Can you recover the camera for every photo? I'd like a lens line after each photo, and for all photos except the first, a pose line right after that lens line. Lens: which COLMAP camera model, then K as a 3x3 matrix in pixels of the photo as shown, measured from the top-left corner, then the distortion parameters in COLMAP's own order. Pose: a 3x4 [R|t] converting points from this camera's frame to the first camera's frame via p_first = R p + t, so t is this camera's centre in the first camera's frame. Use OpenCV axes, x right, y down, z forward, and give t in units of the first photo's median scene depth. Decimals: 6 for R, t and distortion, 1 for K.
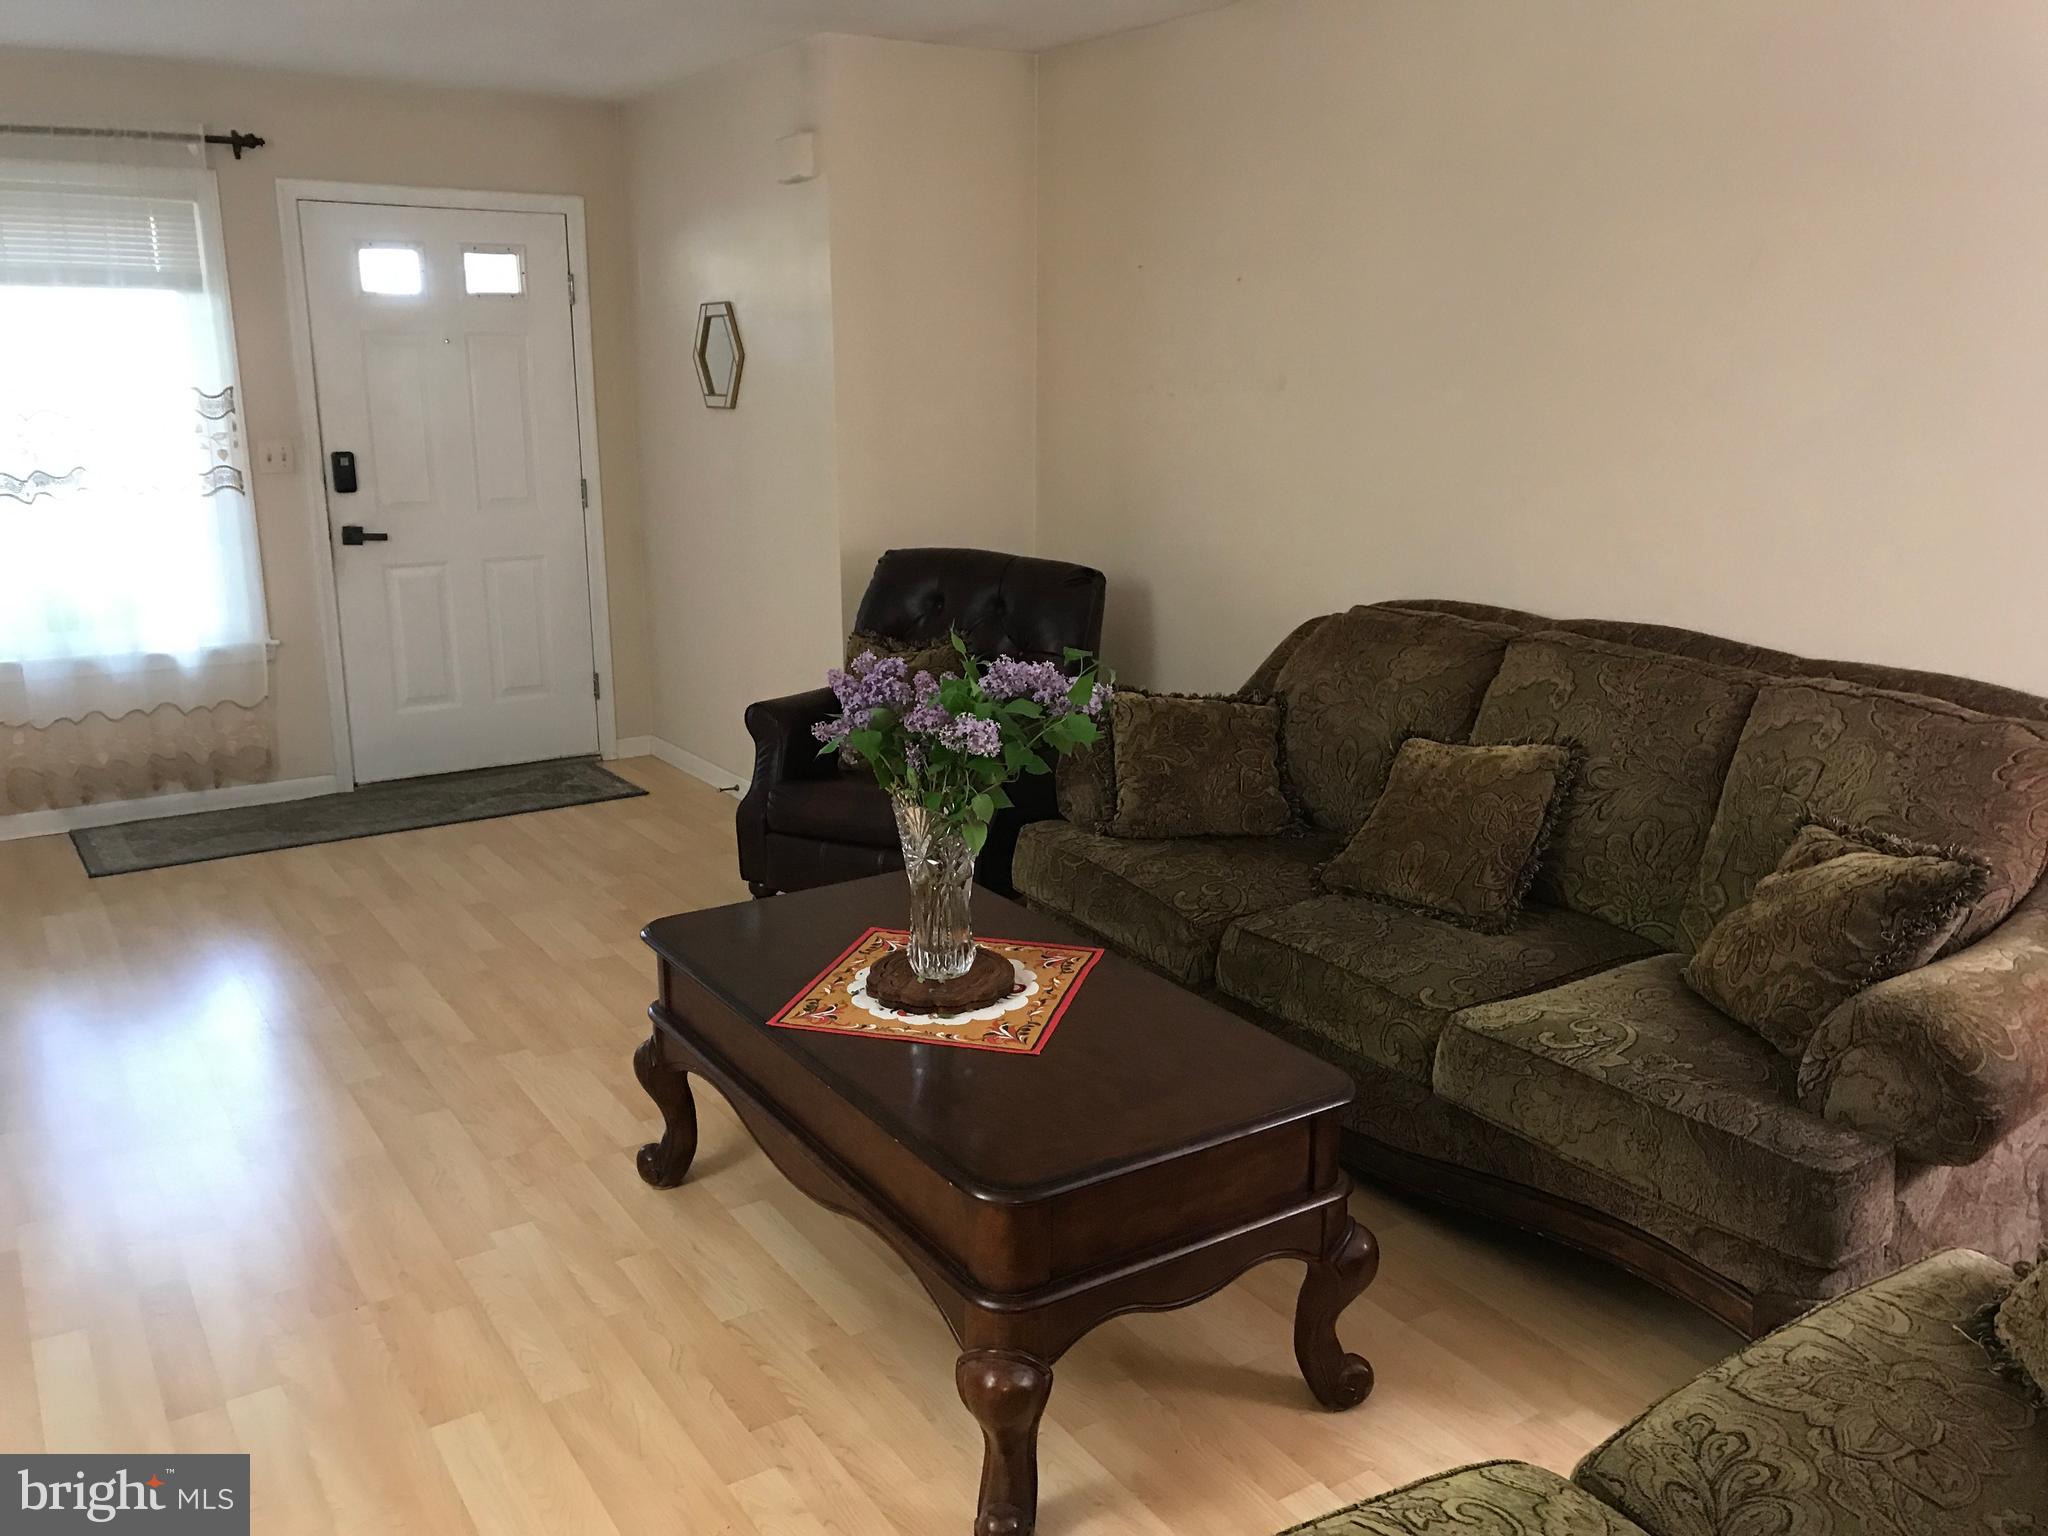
lens RADIAL K [[1671.3, 0, 1018.7], [0, 1671.3, 766.2], [0, 0, 1]] dist [0.053217, -0.056012]
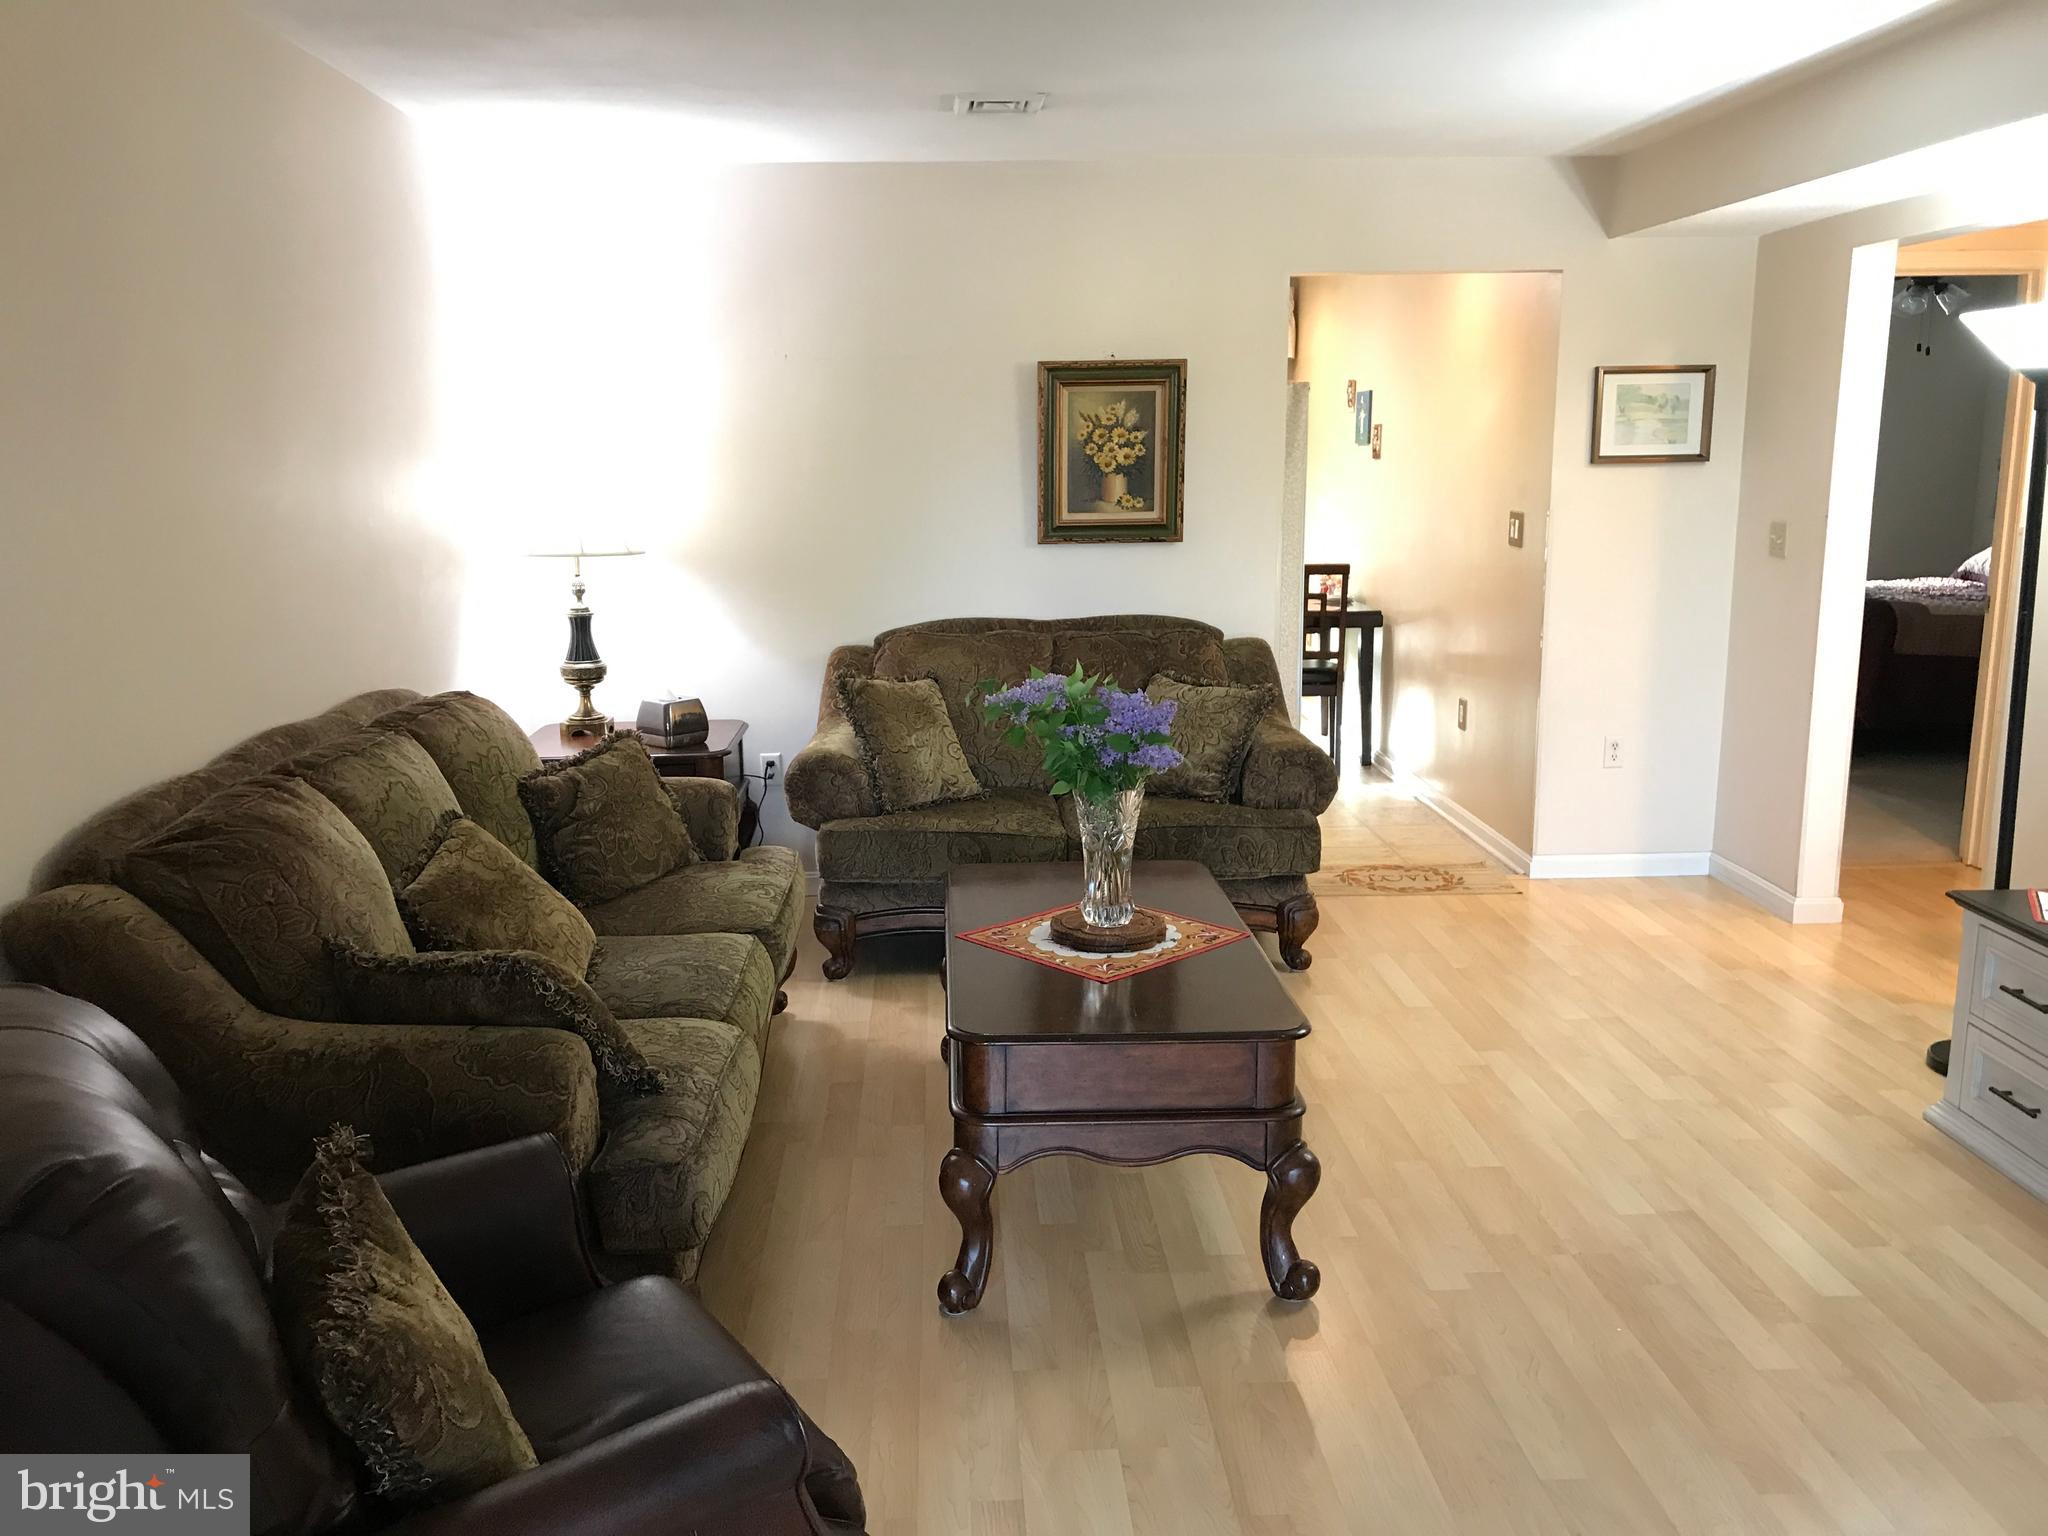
lens RADIAL K [[1671.3, 0, 1012.0], [0, 1671.3, 754.1], [0, 0, 1]] dist [0.053217, -0.056012]
pose [[-0.863852, -0.084316, 0.496640, -0.350427], [0.127766, 0.916982, 0.377915, -0.282271], [-0.487274, 0.389916, -0.781364, 1.144943]]
